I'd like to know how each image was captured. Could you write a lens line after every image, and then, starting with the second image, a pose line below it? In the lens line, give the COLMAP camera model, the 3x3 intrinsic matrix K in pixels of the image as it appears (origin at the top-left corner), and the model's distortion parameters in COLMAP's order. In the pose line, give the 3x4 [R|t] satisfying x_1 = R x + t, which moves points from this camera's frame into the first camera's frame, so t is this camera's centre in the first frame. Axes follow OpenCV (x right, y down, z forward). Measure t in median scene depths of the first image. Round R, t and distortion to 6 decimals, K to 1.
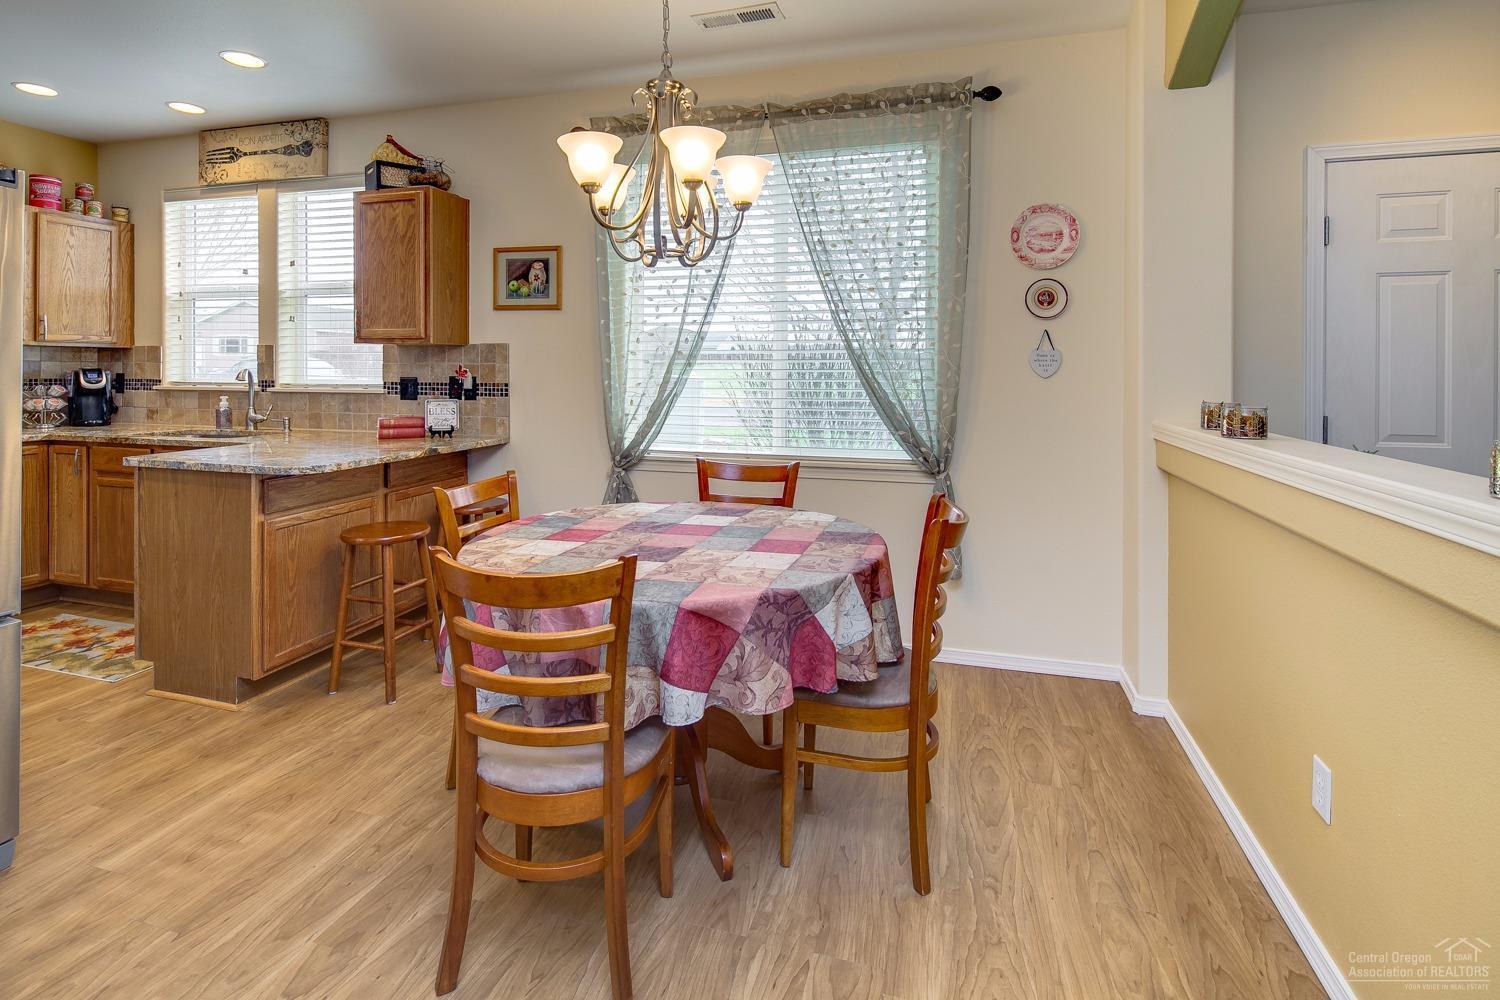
lens RADIAL K [[738.6, 0, 744.4], [0, 738.6, 375.3], [0, 0, 1]] dist [0.000503, -0.000484]
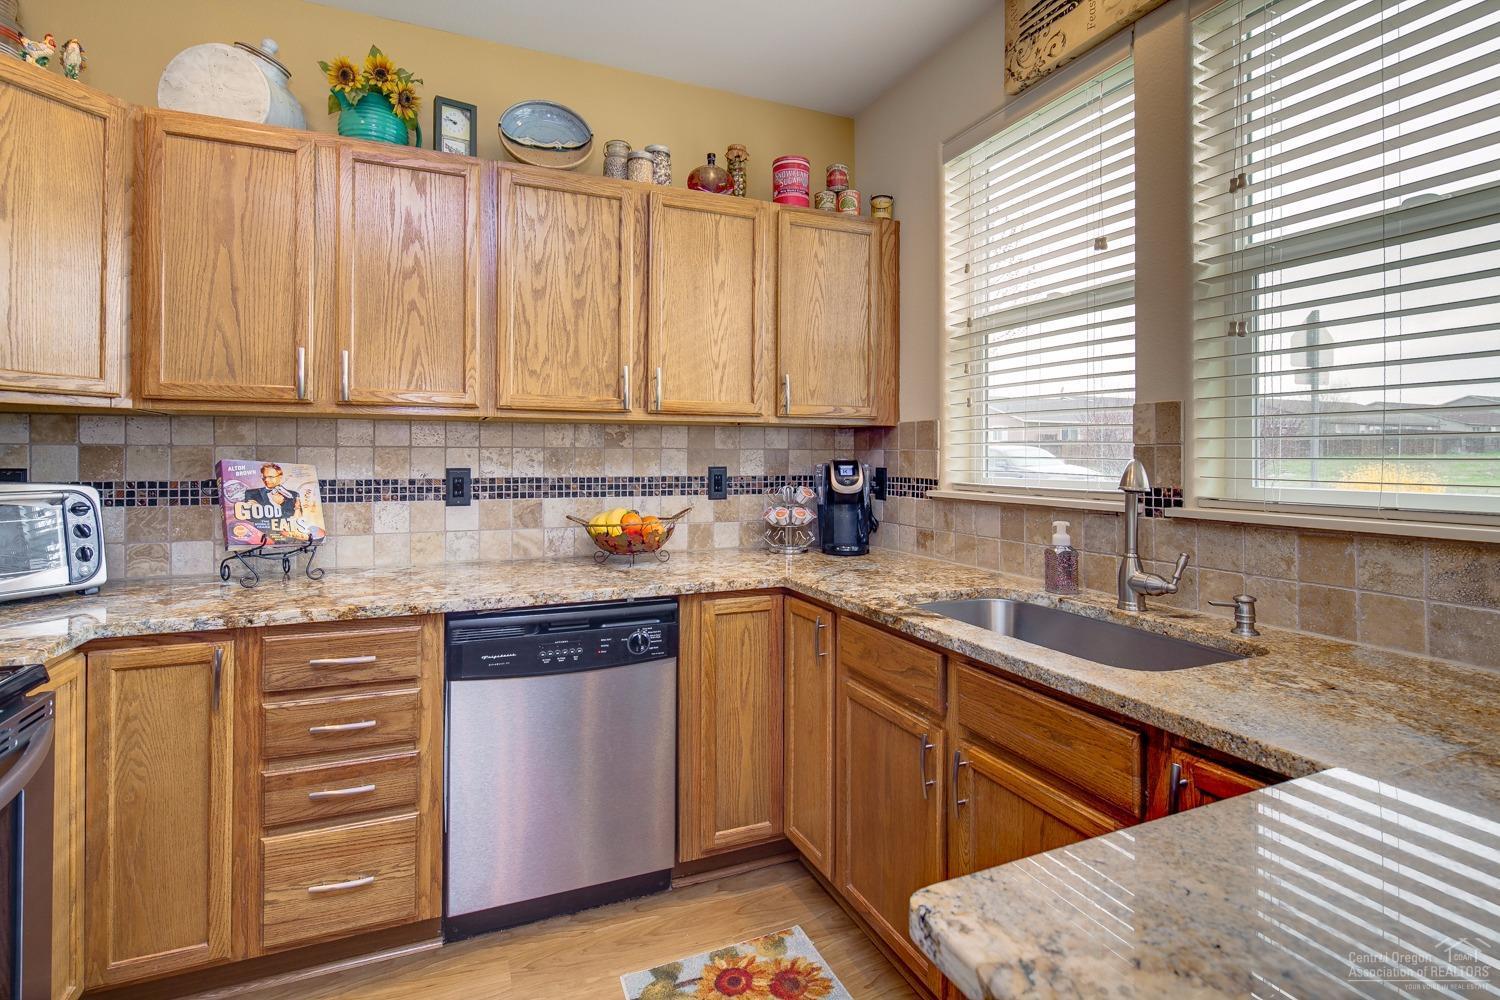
lens RADIAL K [[712.9, 0, 743.6], [0, 712.9, 454.2], [0, 0, 1]] dist [-0.000622, -0.000496]
pose [[0.634099, -0.006979, -0.773220, -0.519703], [-0.003382, 0.999925, -0.011800, -0.007452], [0.773244, 0.010097, 0.634028, 0.606244]]
